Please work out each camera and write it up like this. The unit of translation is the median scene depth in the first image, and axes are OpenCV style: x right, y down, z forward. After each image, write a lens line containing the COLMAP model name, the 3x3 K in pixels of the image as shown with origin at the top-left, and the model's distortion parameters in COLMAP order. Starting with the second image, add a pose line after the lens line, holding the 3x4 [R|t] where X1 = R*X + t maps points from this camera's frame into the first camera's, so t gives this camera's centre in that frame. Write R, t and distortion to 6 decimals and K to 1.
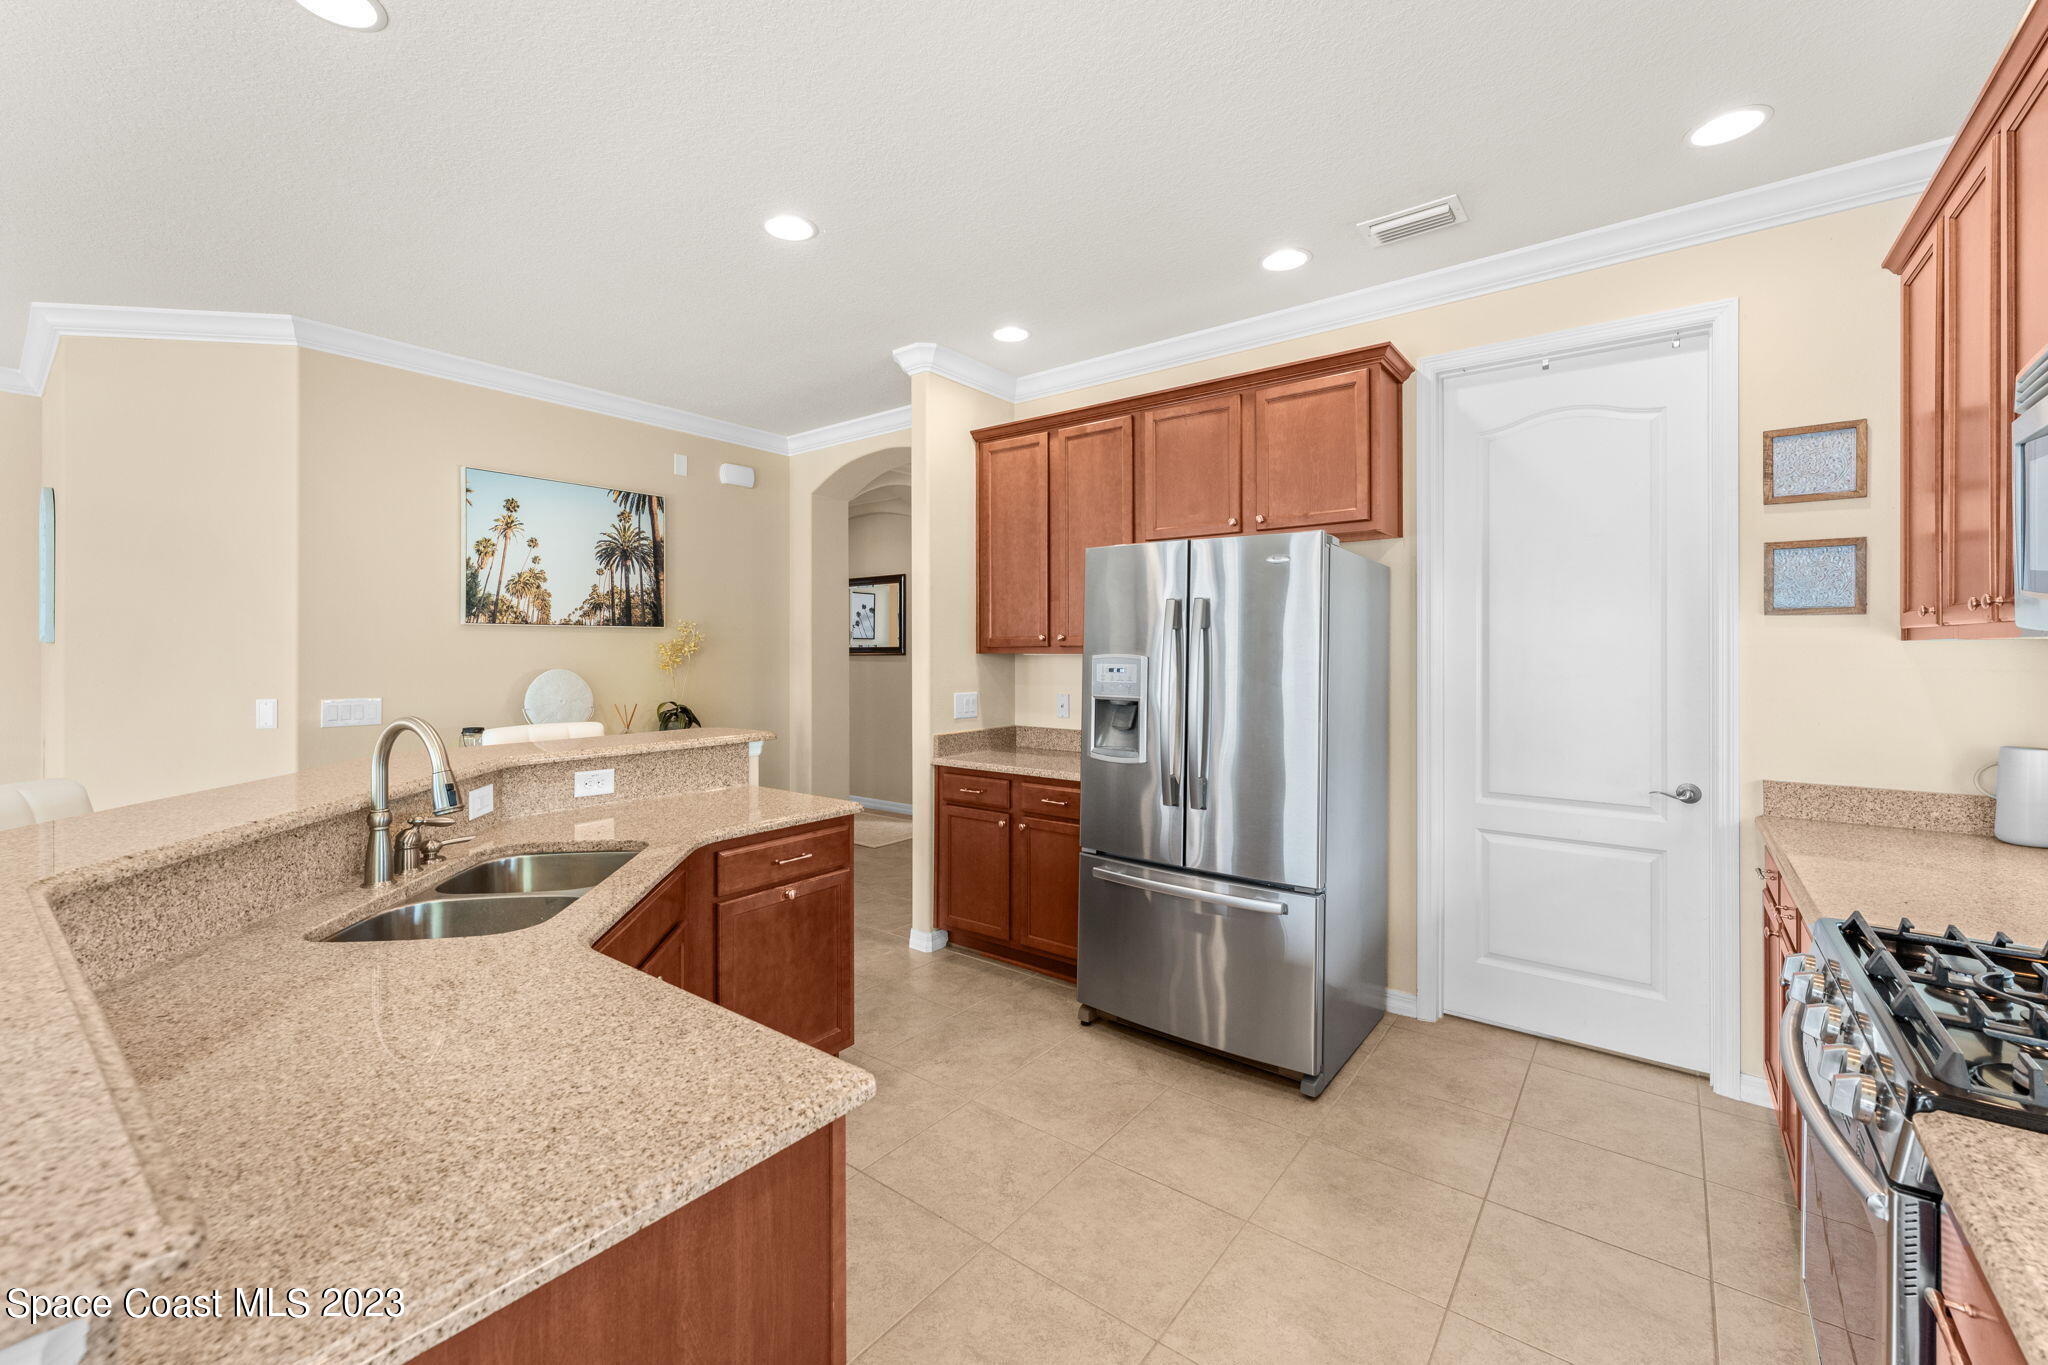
lens RADIAL K [[838.3, 0, 1024.3], [0, 838.3, 649.2], [0, 0, 1]] dist [-0.001155, -0.000160]
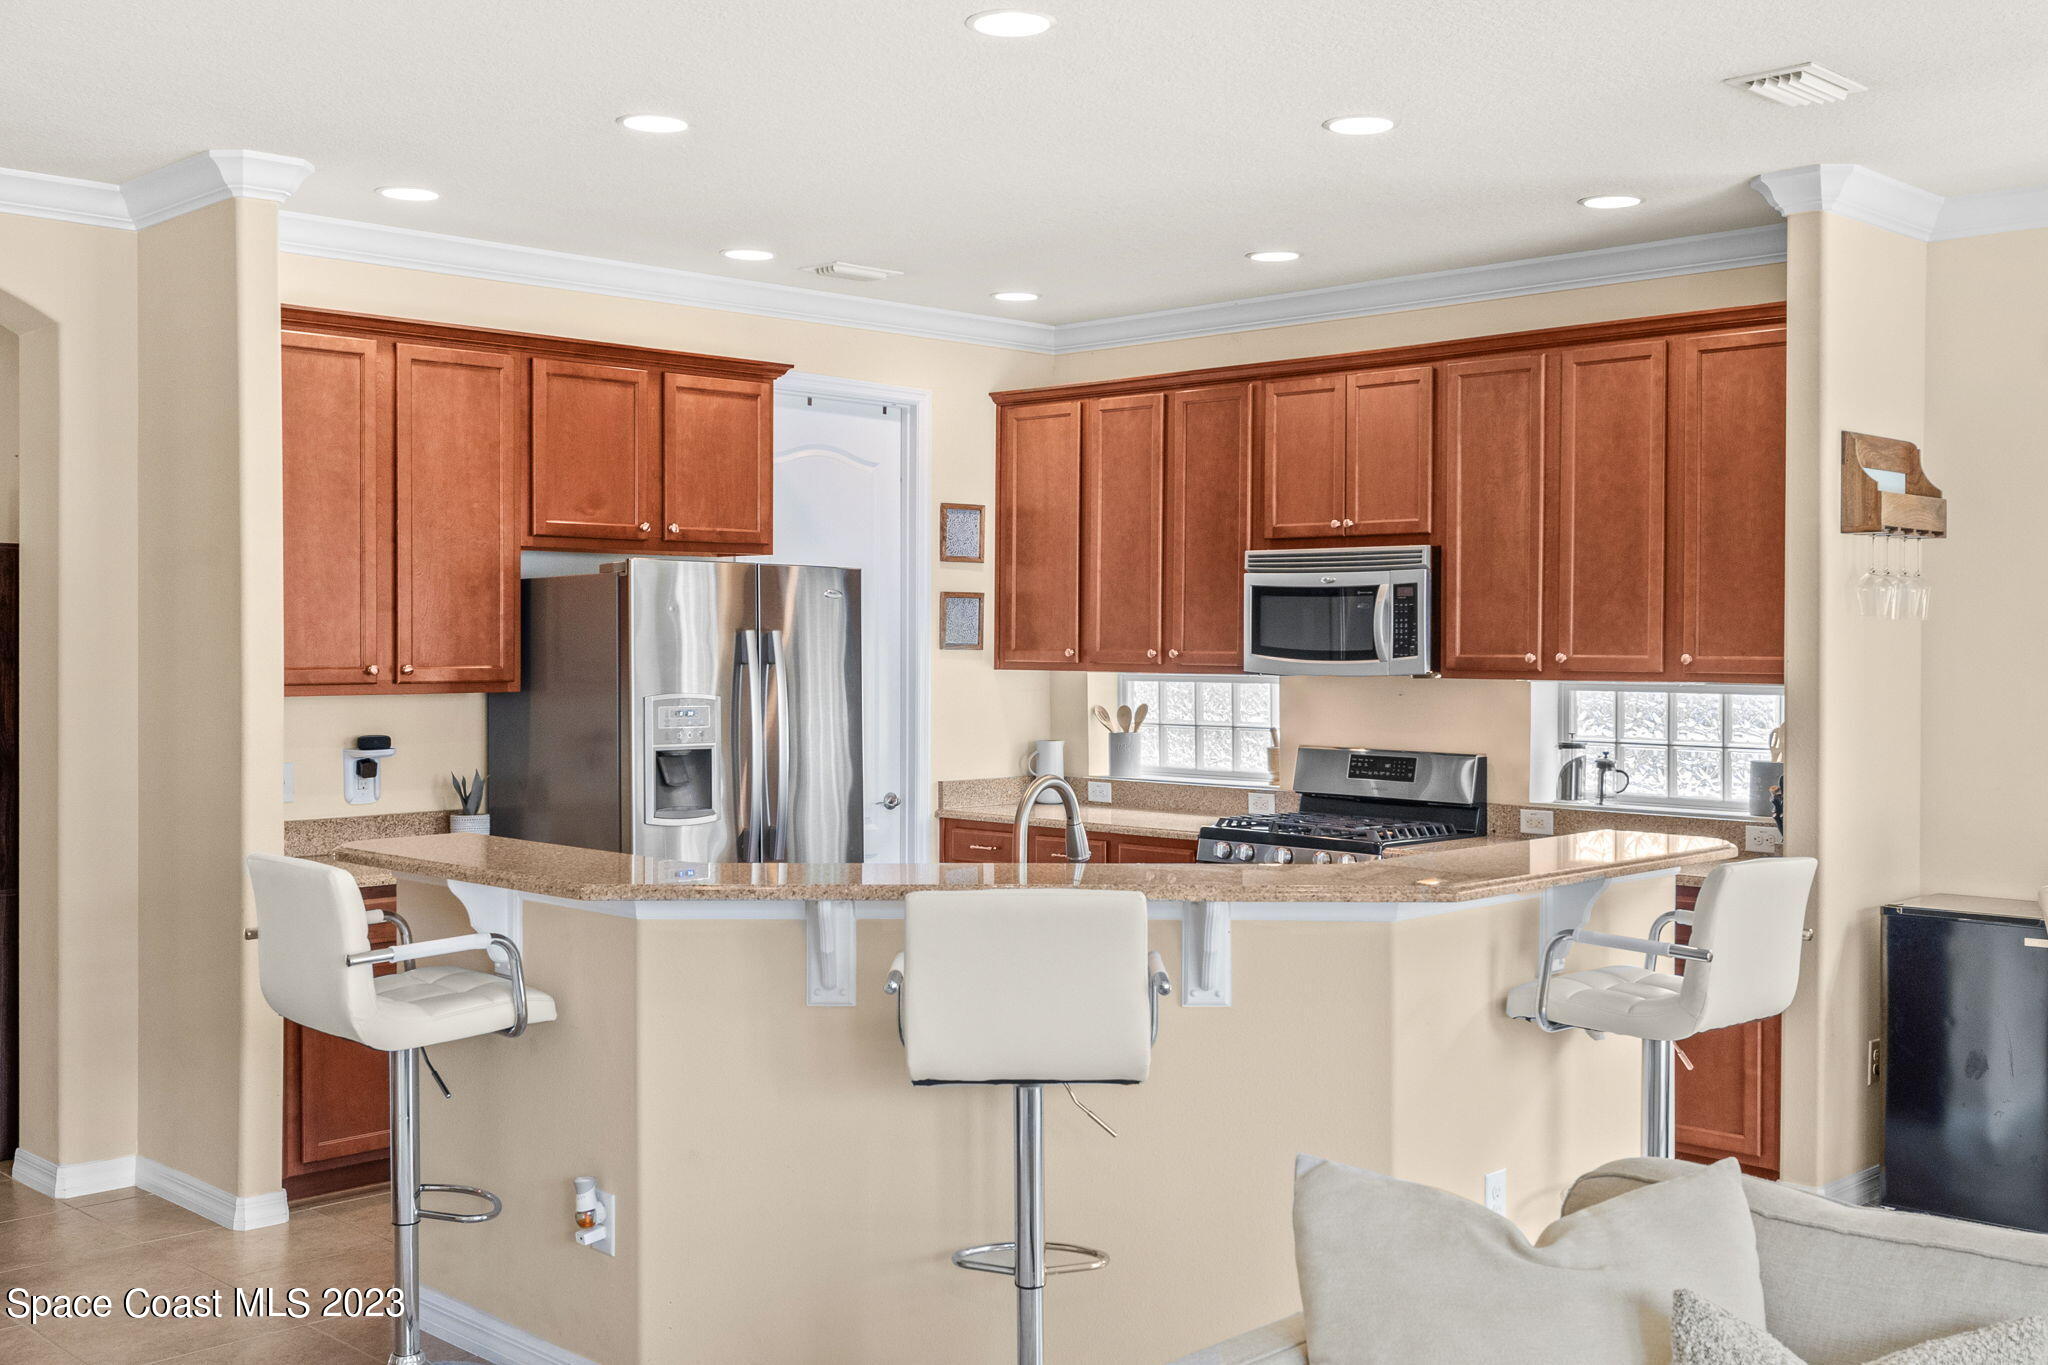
lens RADIAL K [[2090.0, 0, 1023.9], [0, 2090.0, 678.4], [0, 0, 1]] dist [-0.010026, 0.000000]
pose [[0.127013, -0.019397, 0.991711, -1.376334], [-0.004570, 0.999787, 0.020141, -0.038166], [-0.991891, -0.007090, 0.126897, 0.302339]]
